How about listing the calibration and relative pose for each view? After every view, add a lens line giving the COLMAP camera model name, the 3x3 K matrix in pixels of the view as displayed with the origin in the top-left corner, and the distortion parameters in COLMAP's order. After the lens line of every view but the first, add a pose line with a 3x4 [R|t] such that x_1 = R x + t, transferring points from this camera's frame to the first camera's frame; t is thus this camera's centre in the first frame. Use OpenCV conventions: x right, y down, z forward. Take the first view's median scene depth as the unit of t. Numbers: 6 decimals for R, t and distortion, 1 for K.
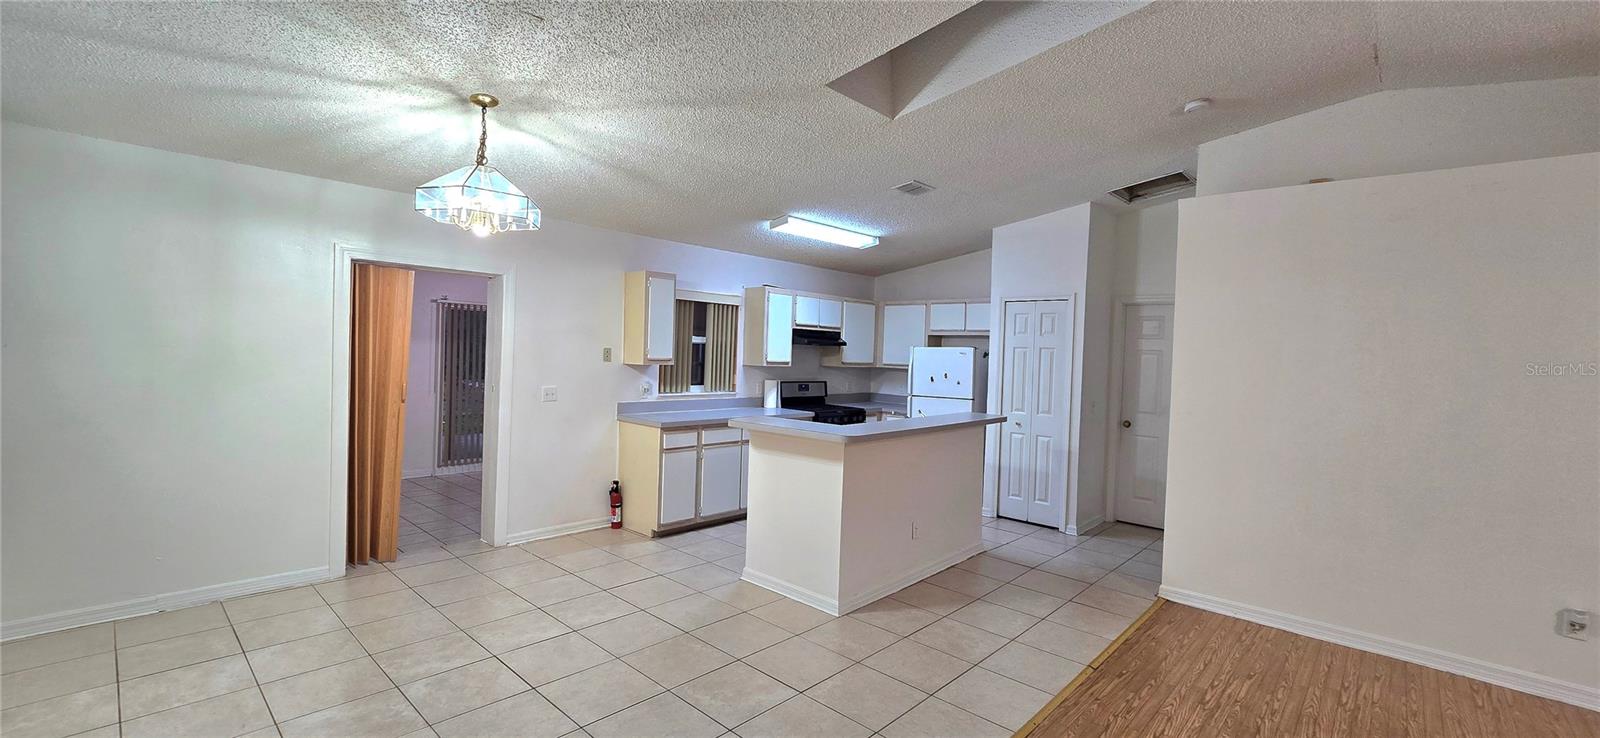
lens RADIAL K [[651.7, 0, 802.1], [0, 651.7, 362.4], [0, 0, 1]] dist [0.000767, -0.000629]
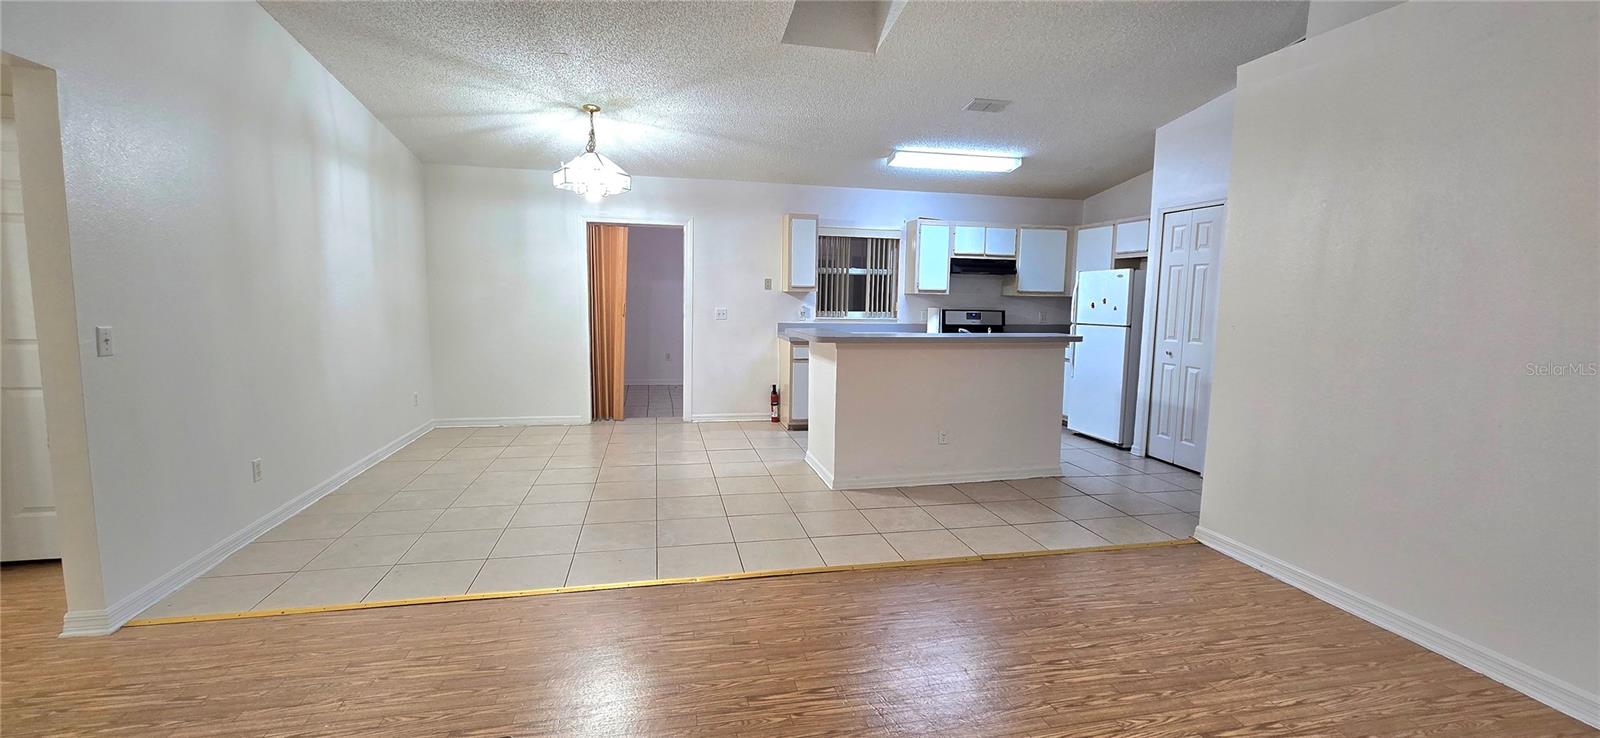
lens RADIAL K [[651.7, 0, 802.1], [0, 651.7, 362.4], [0, 0, 1]] dist [0.000767, -0.000629]
pose [[0.822589, 0.040960, -0.567160, 0.431821], [0.001157, 0.997280, 0.073702, 0.042039], [0.568636, -0.061282, 0.820304, -0.002551]]
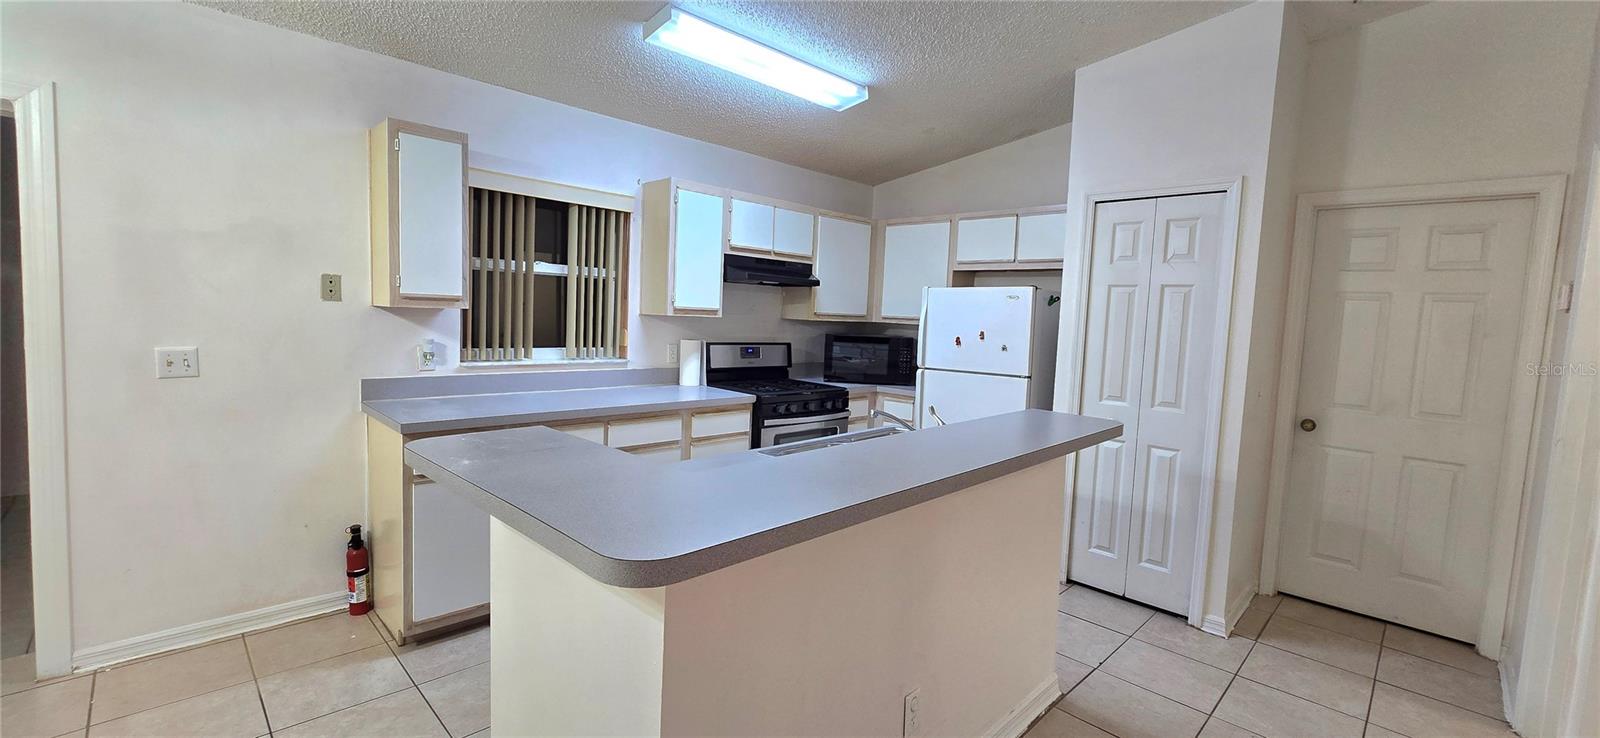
lens RADIAL K [[651.7, 0, 802.1], [0, 651.7, 362.4], [0, 0, 1]] dist [0.000767, -0.000629]
pose [[0.999381, 0.011671, -0.033172, 0.085890], [-0.009675, 0.998169, 0.059712, 0.012091], [0.033809, -0.059354, 0.997664, 0.446887]]
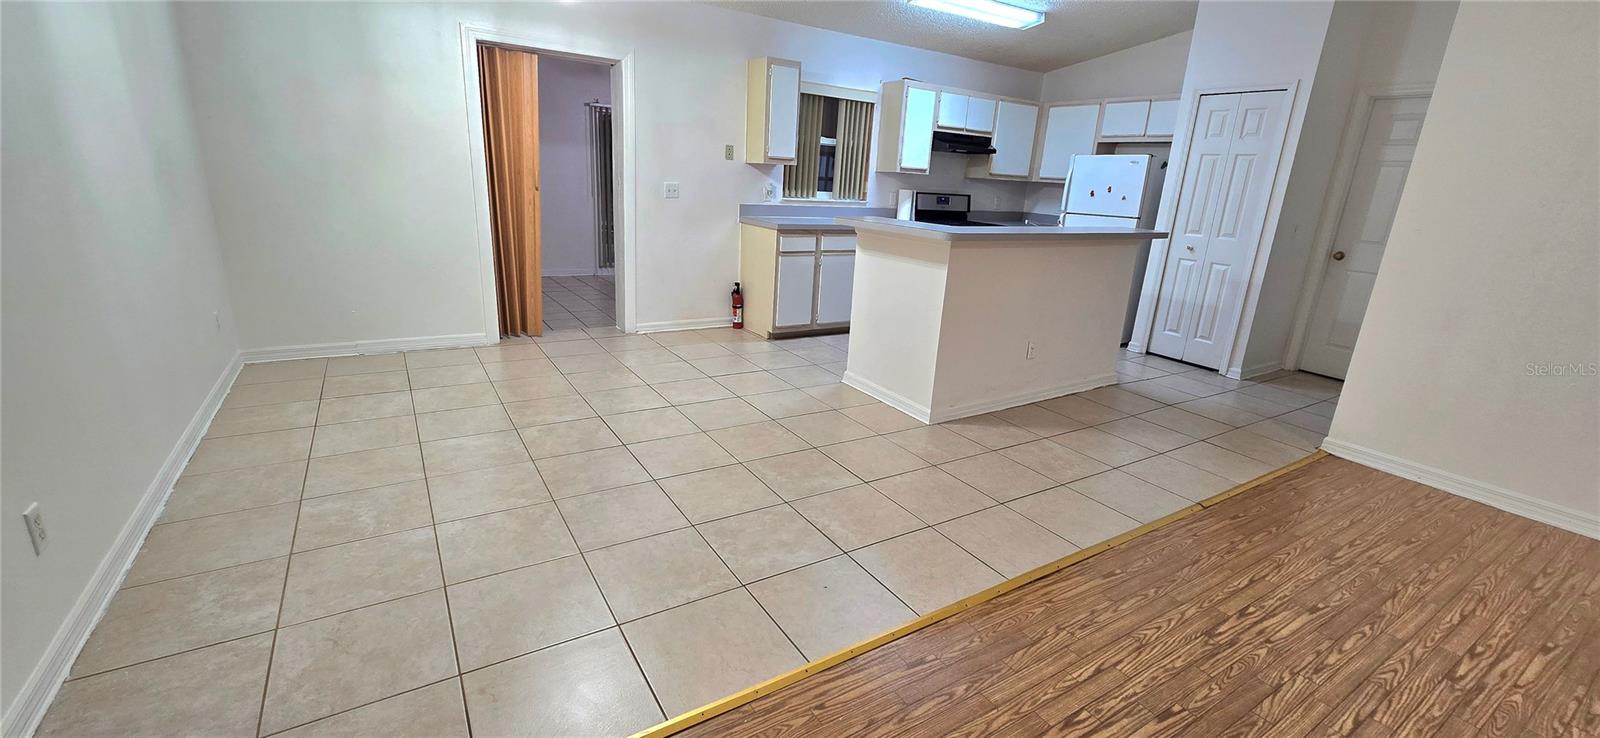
lens RADIAL K [[651.7, 0, 802.1], [0, 651.7, 362.4], [0, 0, 1]] dist [0.000767, -0.000629]
pose [[0.966298, 0.092108, -0.240384, 0.061920], [-0.028909, 0.966717, 0.254209, 0.037289], [0.255798, -0.238692, 0.936800, 0.039569]]
